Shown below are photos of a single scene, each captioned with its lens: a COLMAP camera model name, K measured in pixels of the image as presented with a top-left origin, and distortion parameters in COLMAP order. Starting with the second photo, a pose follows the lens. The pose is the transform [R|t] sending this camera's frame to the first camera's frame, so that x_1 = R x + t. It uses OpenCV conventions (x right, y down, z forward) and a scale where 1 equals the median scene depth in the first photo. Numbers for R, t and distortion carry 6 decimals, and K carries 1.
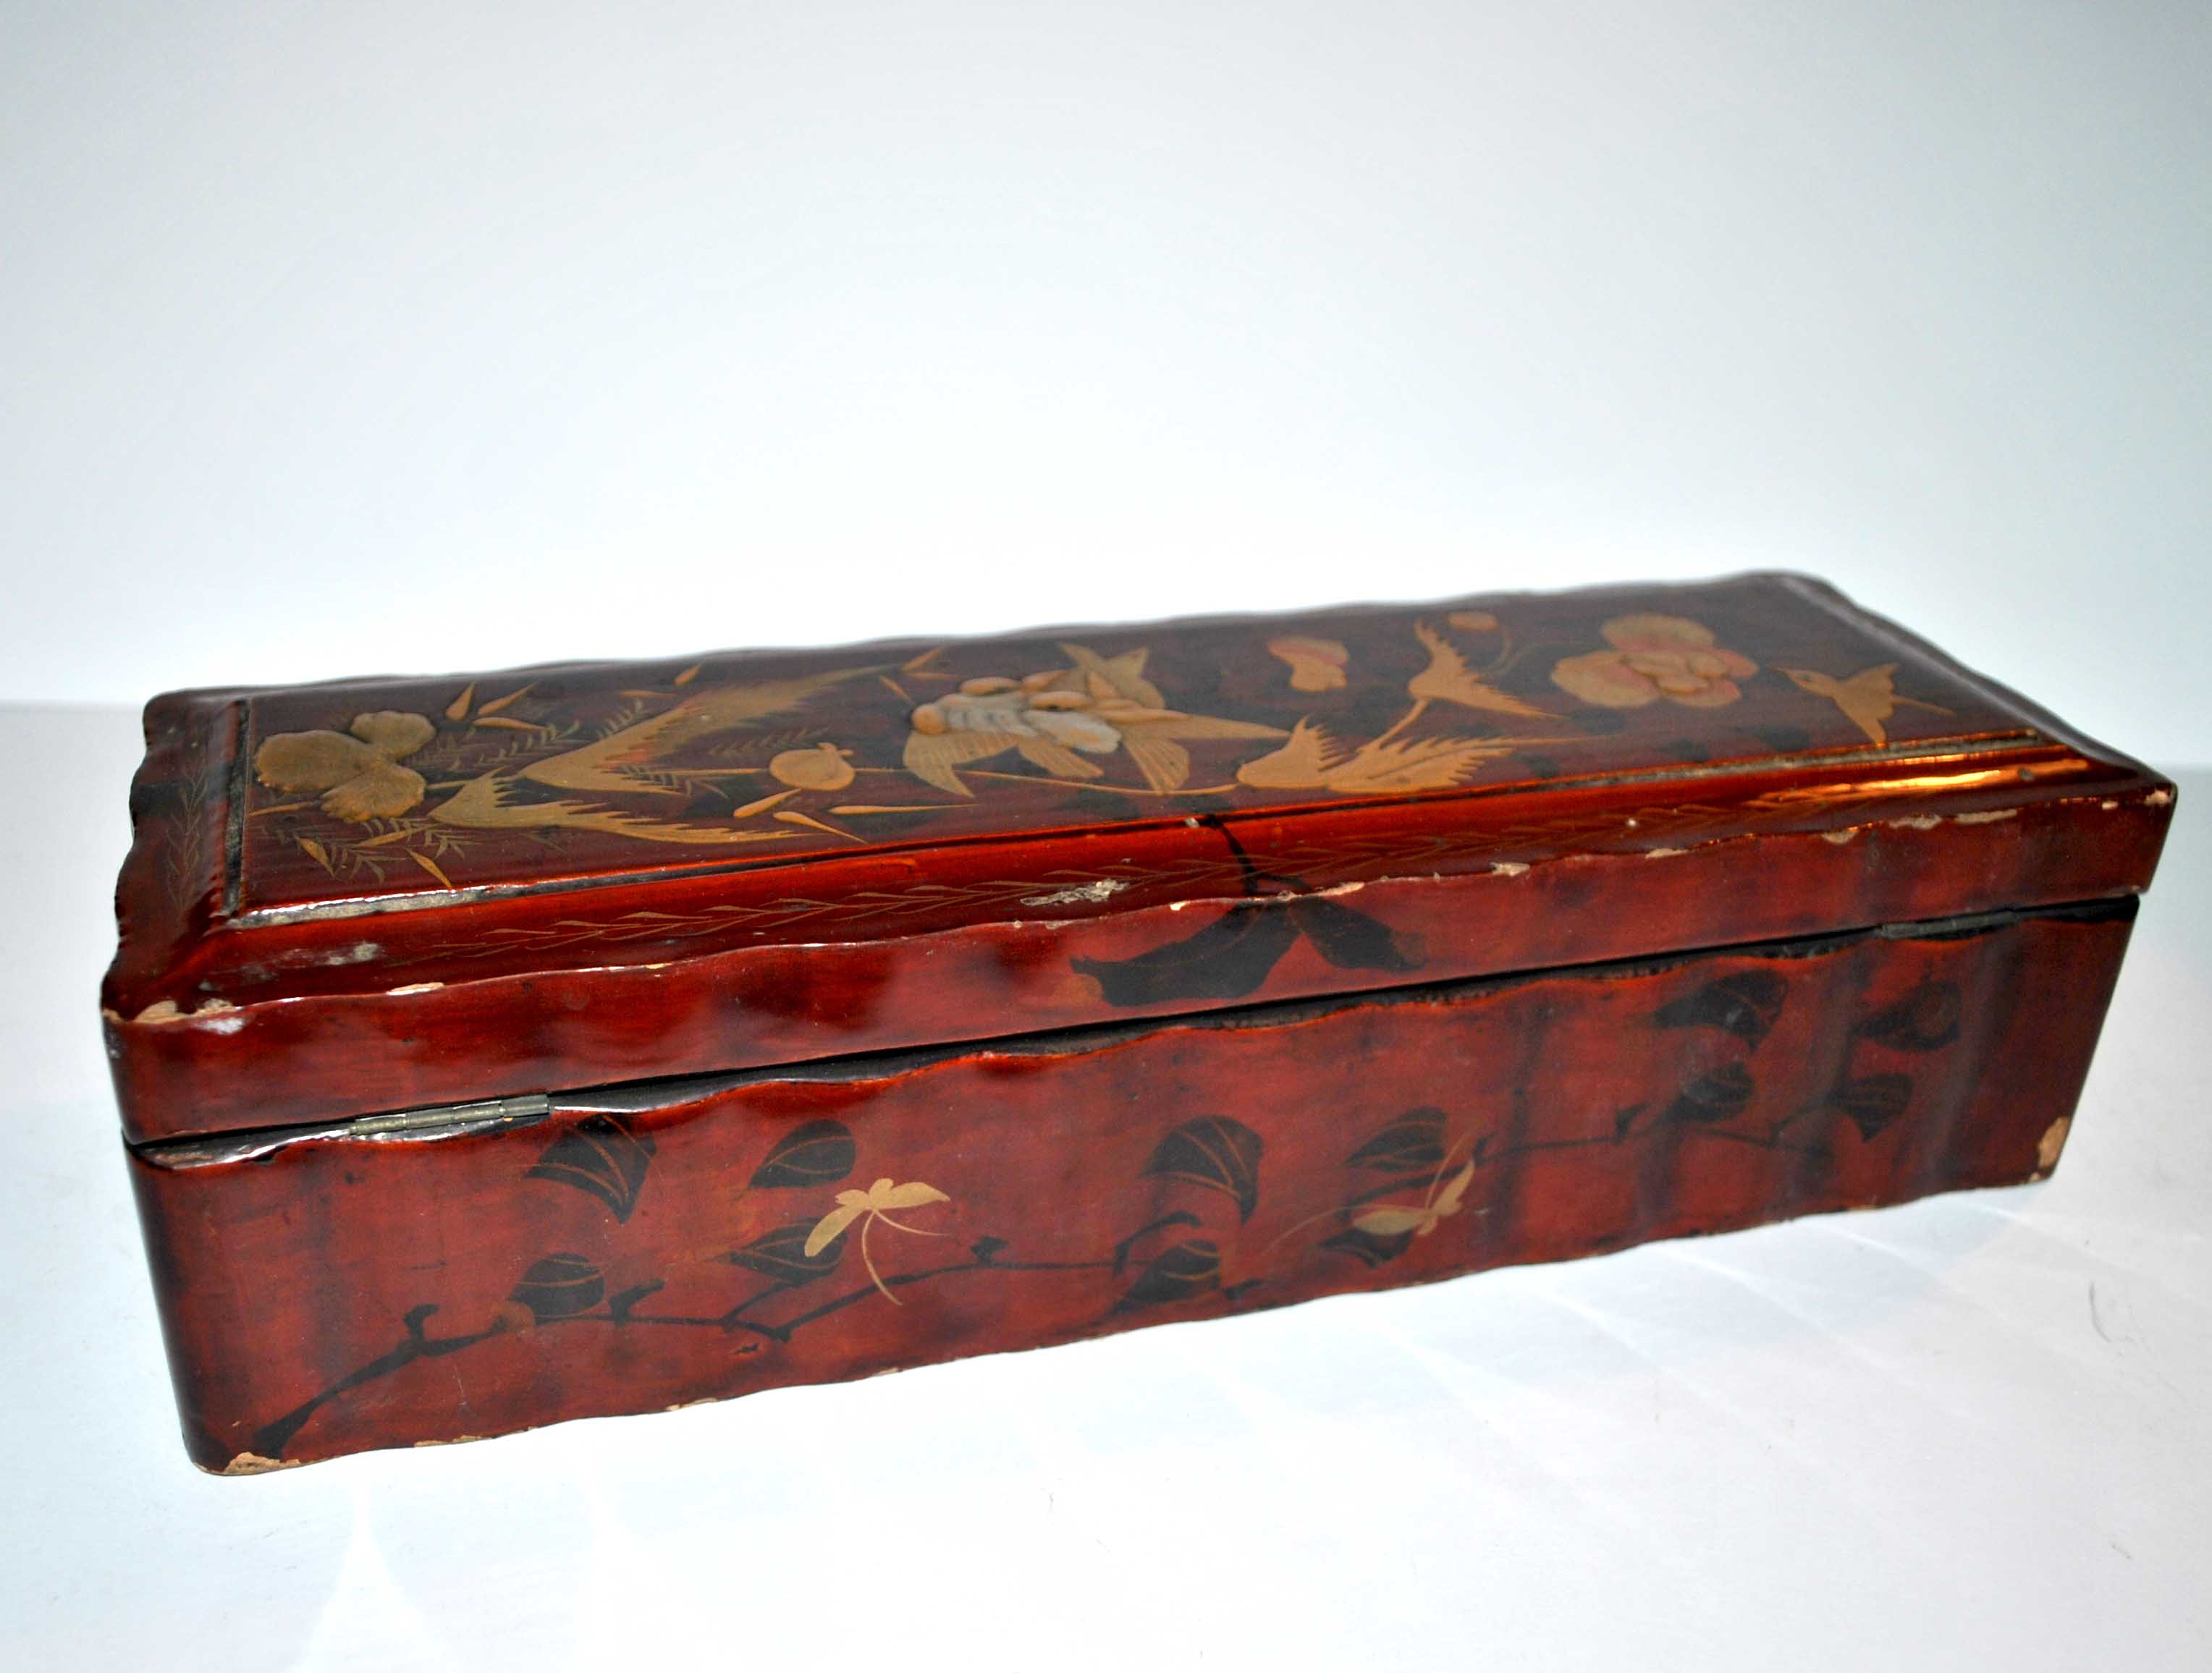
lens RADIAL K [[2061.7, 0, 1064.6], [0, 2061.7, 910.8], [0, 0, 1]] dist [-0.022581, 0.000000]
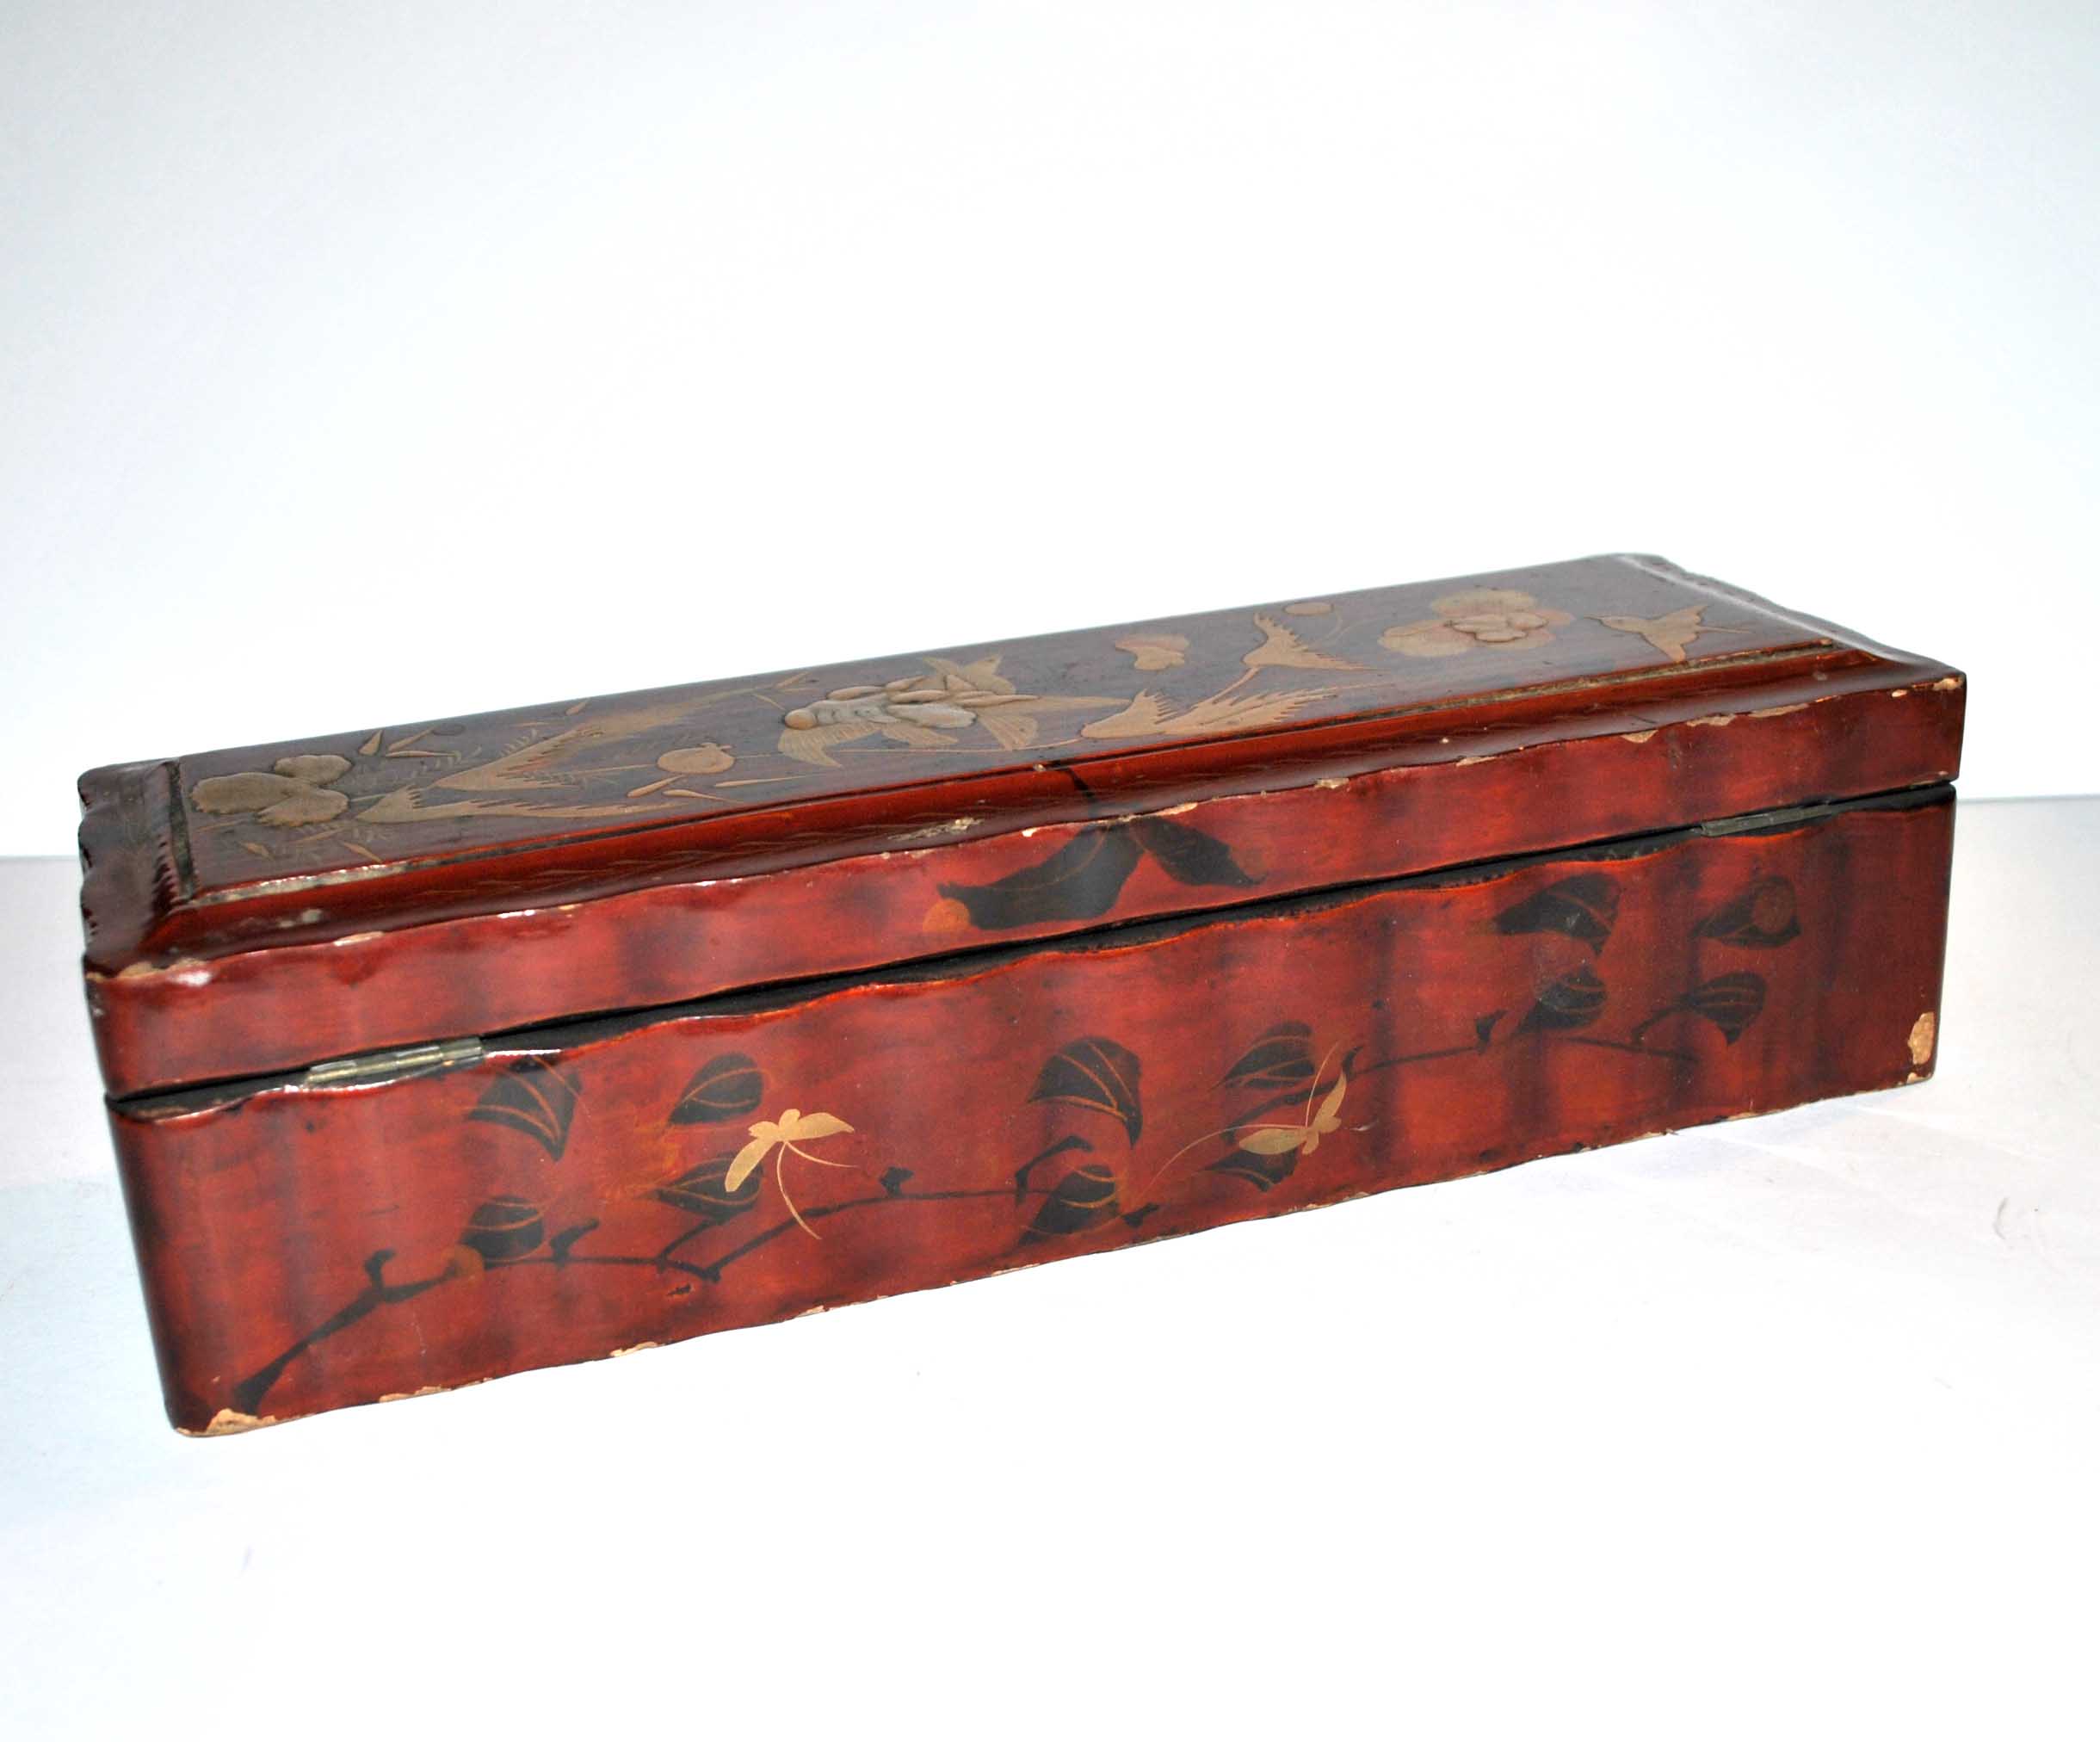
lens RADIAL K [[2582.0, 0, 1080.9], [0, 2582.0, 1003.8], [0, 0, 1]] dist [0.012037, 0.000000]
pose [[0.994845, -0.101159, 0.007048, 0.058922], [0.101308, 0.988464, -0.112586, 0.232001], [0.004422, 0.112720, 0.993617, -0.354083]]
